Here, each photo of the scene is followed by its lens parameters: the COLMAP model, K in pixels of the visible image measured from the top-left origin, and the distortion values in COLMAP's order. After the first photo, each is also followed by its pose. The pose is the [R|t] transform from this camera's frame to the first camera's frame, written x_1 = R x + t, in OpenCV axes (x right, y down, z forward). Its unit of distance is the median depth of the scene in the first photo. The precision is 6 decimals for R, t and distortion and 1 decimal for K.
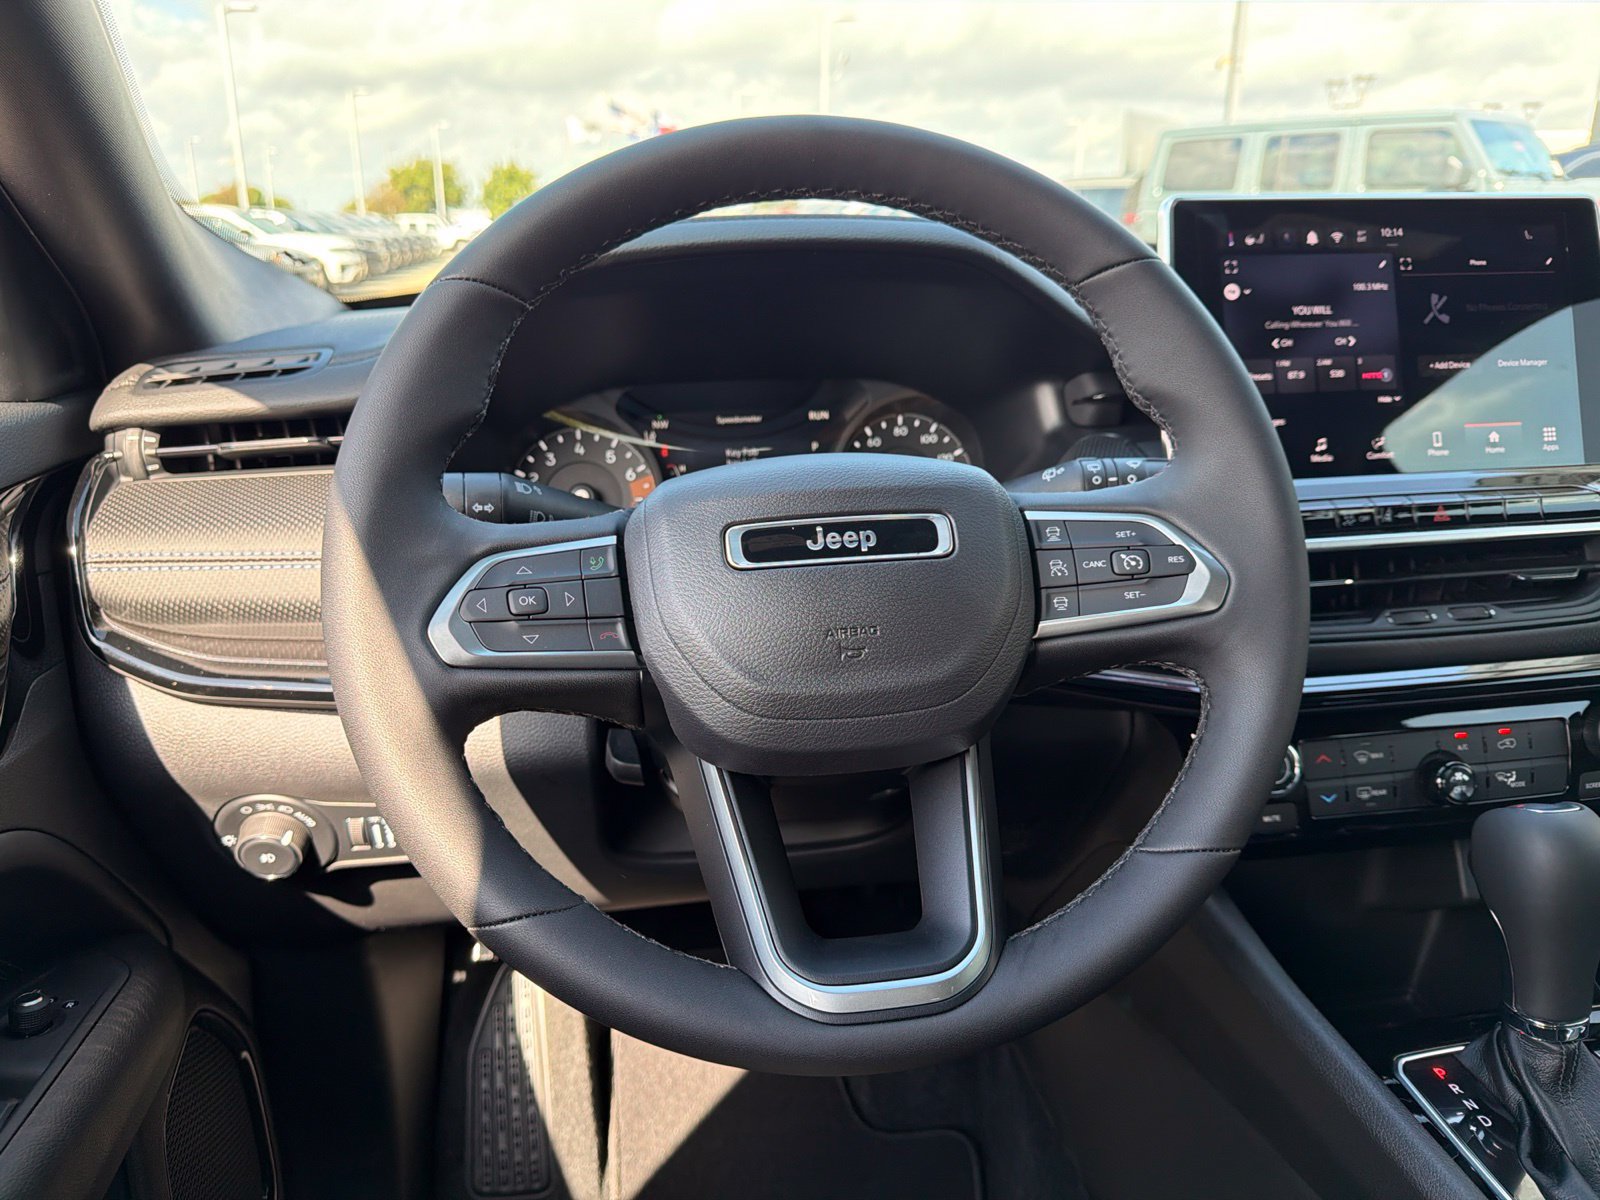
lens RADIAL K [[1155.9, 0, 796.3], [0, 1155.9, 591.9], [0, 0, 1]] dist [0.005900, -0.005936]
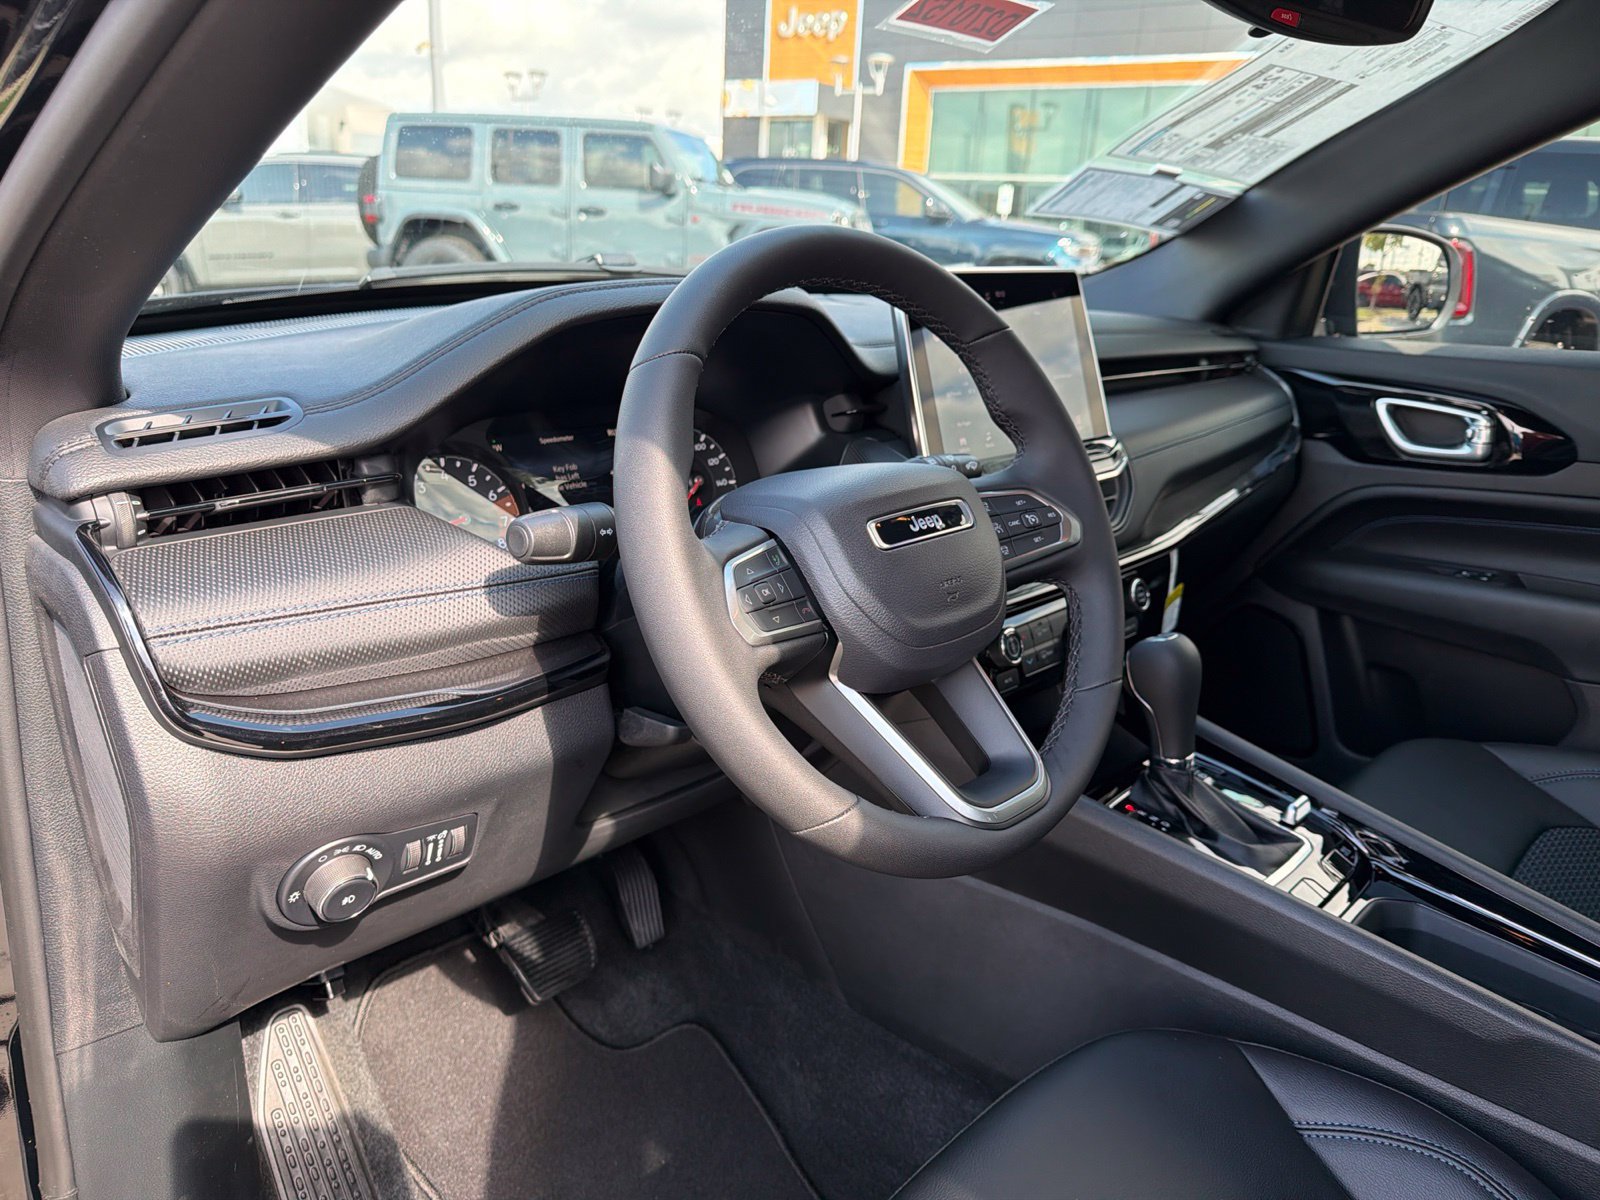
lens RADIAL K [[1155.9, 0, 813.6], [0, 1155.9, 594.5], [0, 0, 1]] dist [0.005900, -0.005936]
pose [[0.788679, -0.140577, 0.598518, -0.687849], [0.127766, 0.989731, 0.064102, -0.047619], [-0.601383, 0.025914, 0.798541, -0.076064]]
